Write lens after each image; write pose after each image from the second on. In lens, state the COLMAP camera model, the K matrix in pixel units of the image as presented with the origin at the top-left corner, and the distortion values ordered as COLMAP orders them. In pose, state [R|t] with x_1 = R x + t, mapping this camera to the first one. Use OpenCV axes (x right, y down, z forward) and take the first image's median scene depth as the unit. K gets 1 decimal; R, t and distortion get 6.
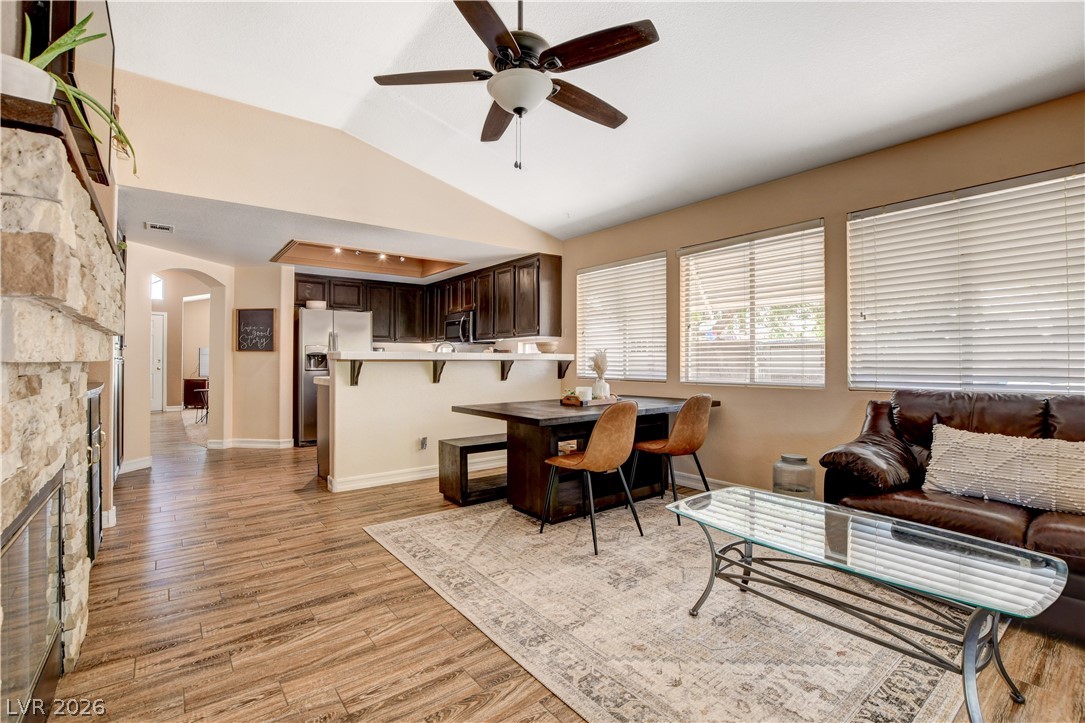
lens RADIAL K [[490.9, 0, 539.6], [0, 490.9, 351.6], [0, 0, 1]] dist [-0.023355, 0.000301]
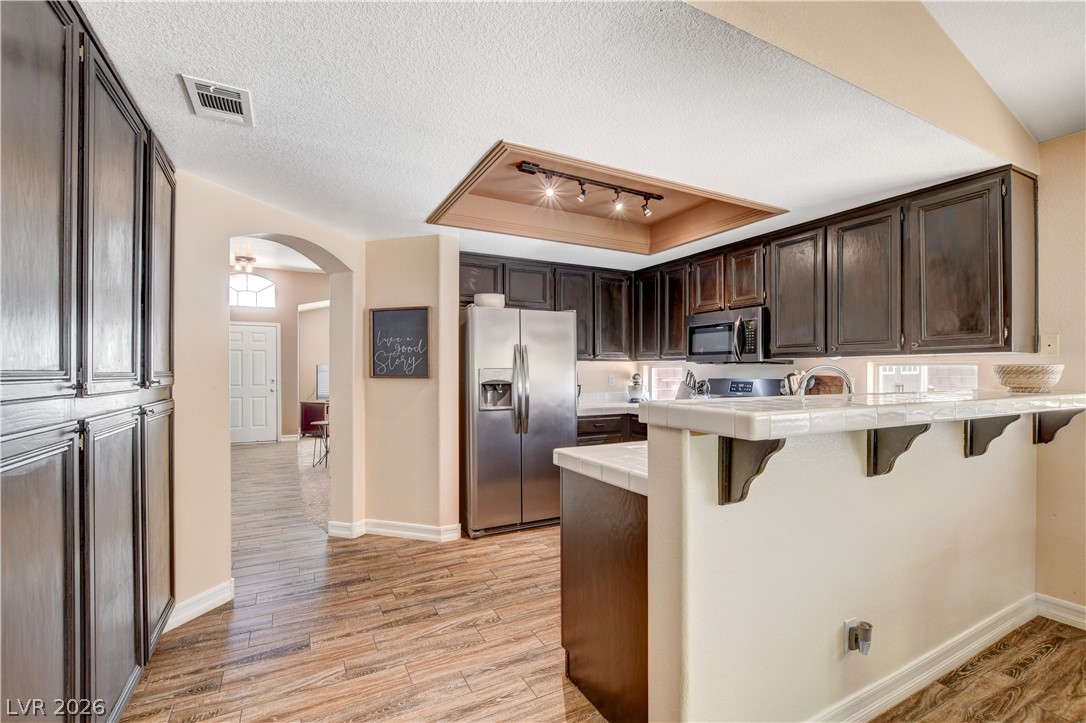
lens RADIAL K [[480.9, 0, 545.7], [0, 480.9, 366.9], [0, 0, 1]] dist [-0.013158, 0.000253]
pose [[0.985566, -0.001653, -0.169283, -0.312336], [0.003732, 0.999921, 0.011964, -0.021799], [0.169250, -0.012423, 0.985495, 0.454540]]
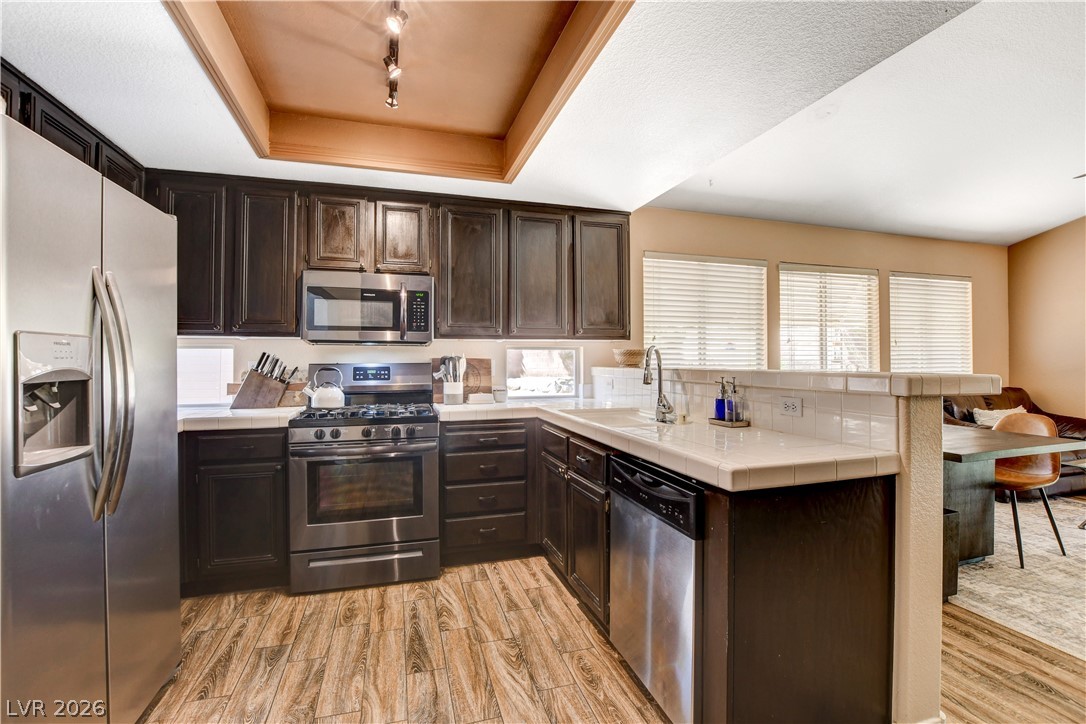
lens RADIAL K [[496.8, 0, 549.1], [0, 496.8, 355.2], [0, 0, 1]] dist [-0.030728, 0.000658]
pose [[0.341619, 0.008149, 0.939803, -0.593381], [-0.015258, 0.999879, -0.003124, -0.006638], [-0.939715, -0.013272, 0.341702, 0.790529]]
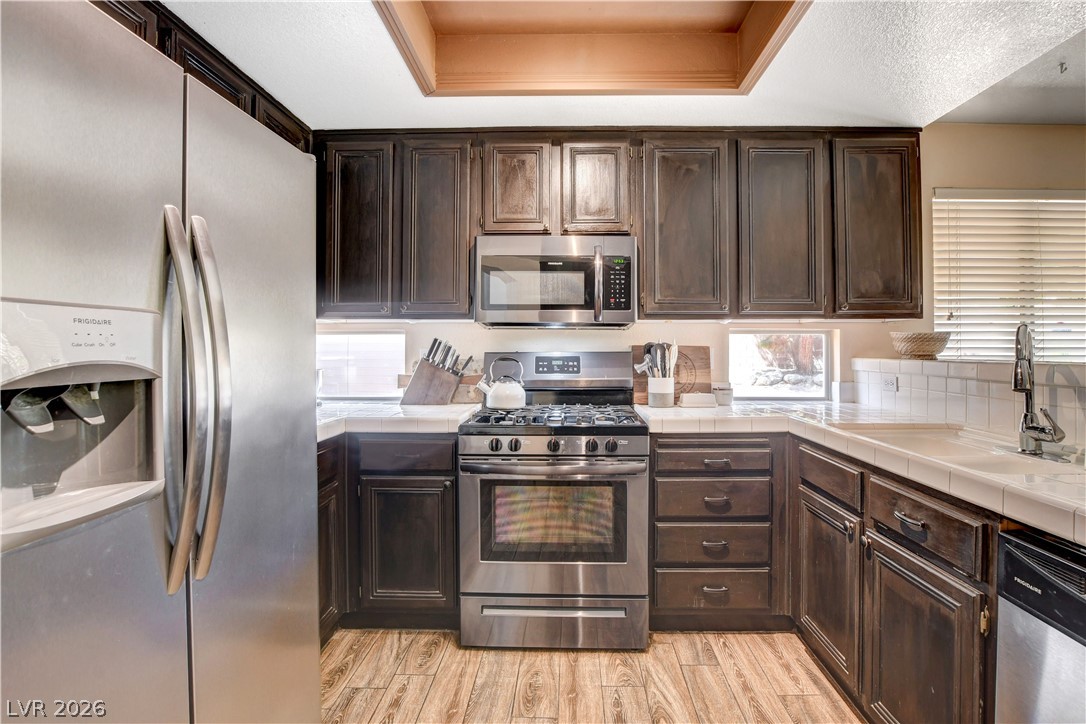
lens RADIAL K [[517.9, 0, 558.7], [0, 517.9, 344.5], [0, 0, 1]] dist [-0.034410, 0.000111]
pose [[0.623769, 0.004477, 0.781596, -0.501882], [-0.014293, 0.999882, 0.005680, -0.005536], [-0.781478, -0.014715, 0.623759, 0.876111]]
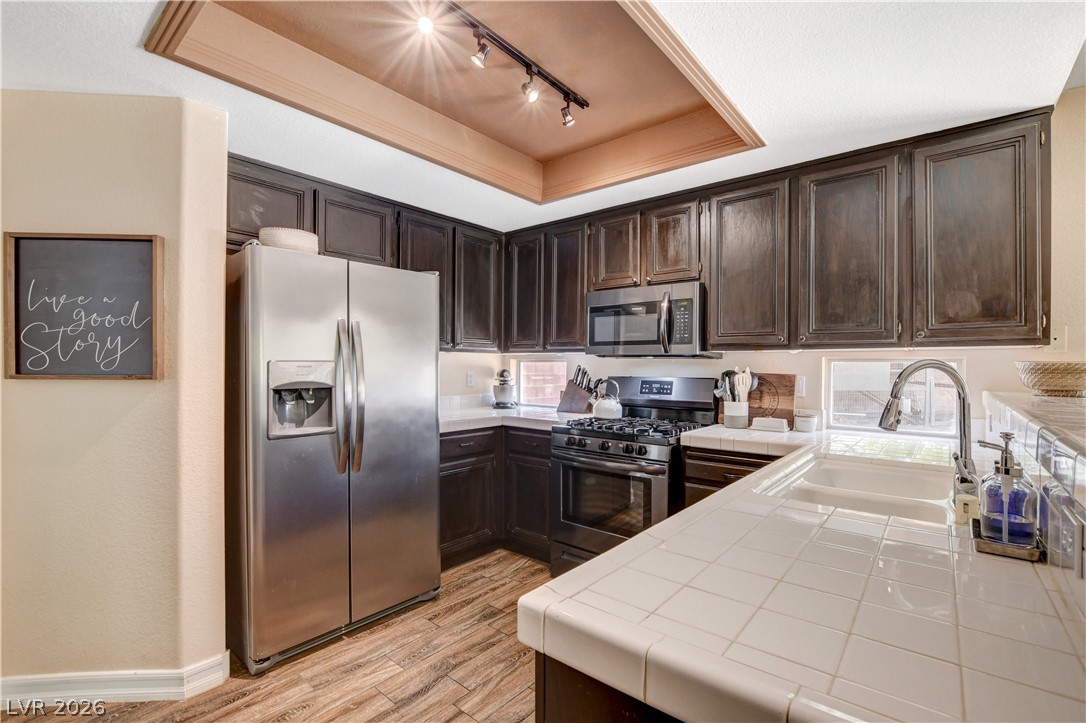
lens RADIAL K [[484.6, 0, 548.6], [0, 484.6, 364.9], [0, 0, 1]] dist [-0.016666, 0.000234]
pose [[0.975471, 0.005413, 0.220061, -0.383513], [-0.009579, 0.999794, 0.017871, -0.017704], [-0.219919, -0.019541, 0.975322, 0.675037]]
